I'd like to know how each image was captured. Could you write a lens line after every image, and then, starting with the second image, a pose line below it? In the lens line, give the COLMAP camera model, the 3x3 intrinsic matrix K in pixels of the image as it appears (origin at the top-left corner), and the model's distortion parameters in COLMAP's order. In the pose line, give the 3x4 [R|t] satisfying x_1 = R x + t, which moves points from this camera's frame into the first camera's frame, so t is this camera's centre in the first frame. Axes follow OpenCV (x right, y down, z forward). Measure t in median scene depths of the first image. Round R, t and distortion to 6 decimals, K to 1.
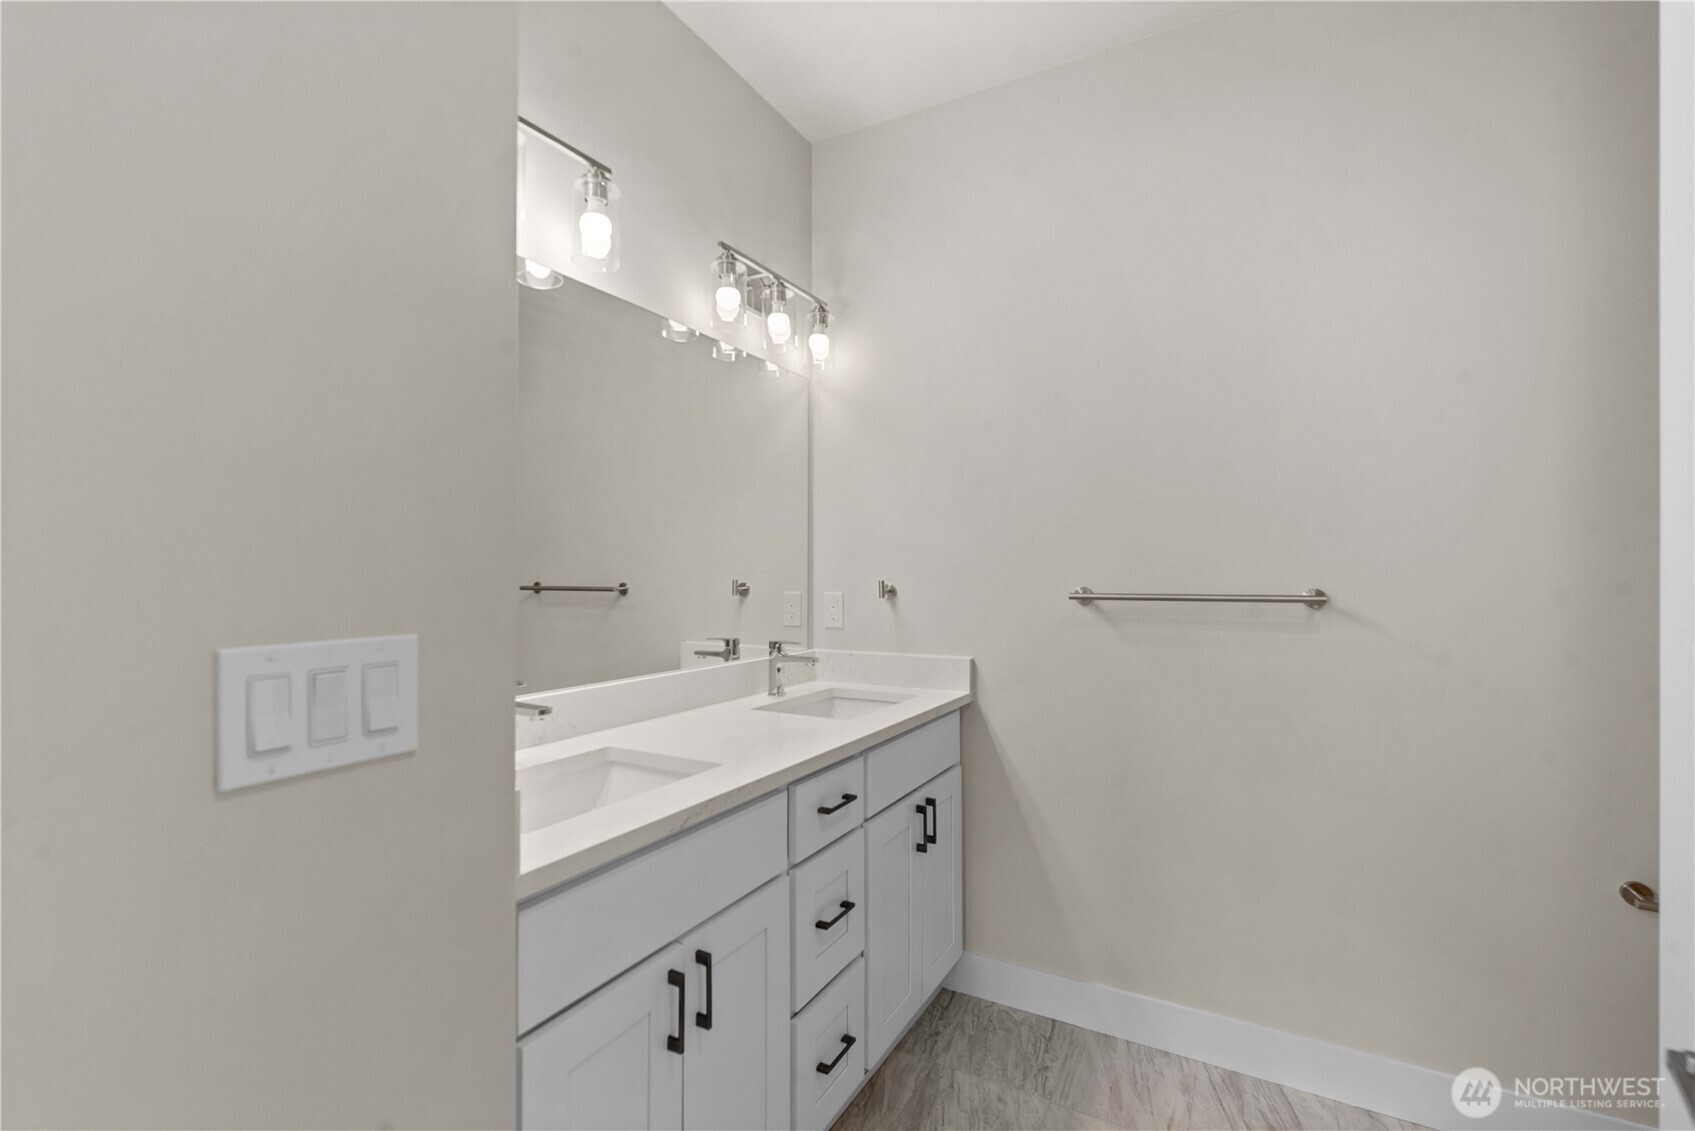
lens RADIAL K [[747.3, 0, 866.6], [0, 747.3, 560.4], [0, 0, 1]] dist [-0.000278, -0.000049]
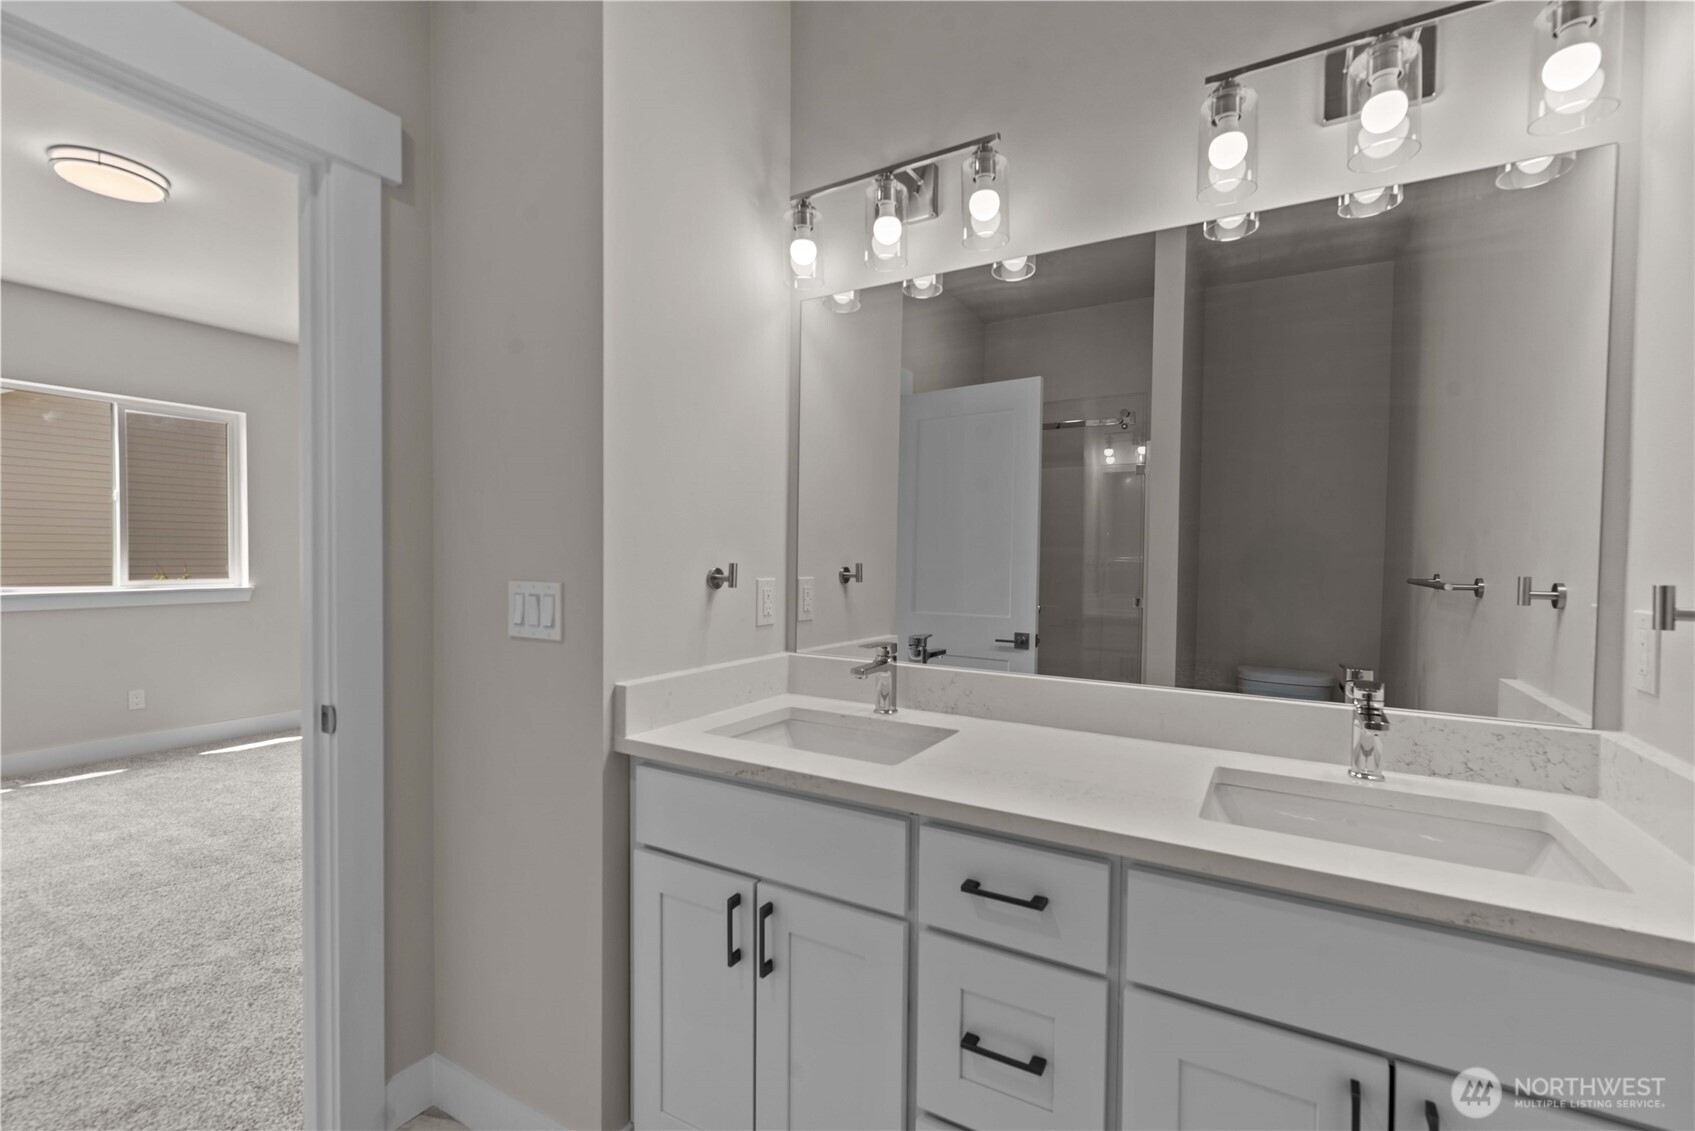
lens RADIAL K [[728.0, 0, 873.1], [0, 728.0, 562.1], [0, 0, 1]] dist [0.000460, 0.000048]
pose [[-0.016372, 0.009237, -0.999823, 0.697335], [0.003840, 0.999951, 0.009176, 0.014704], [0.999859, -0.003689, -0.016407, 0.987569]]
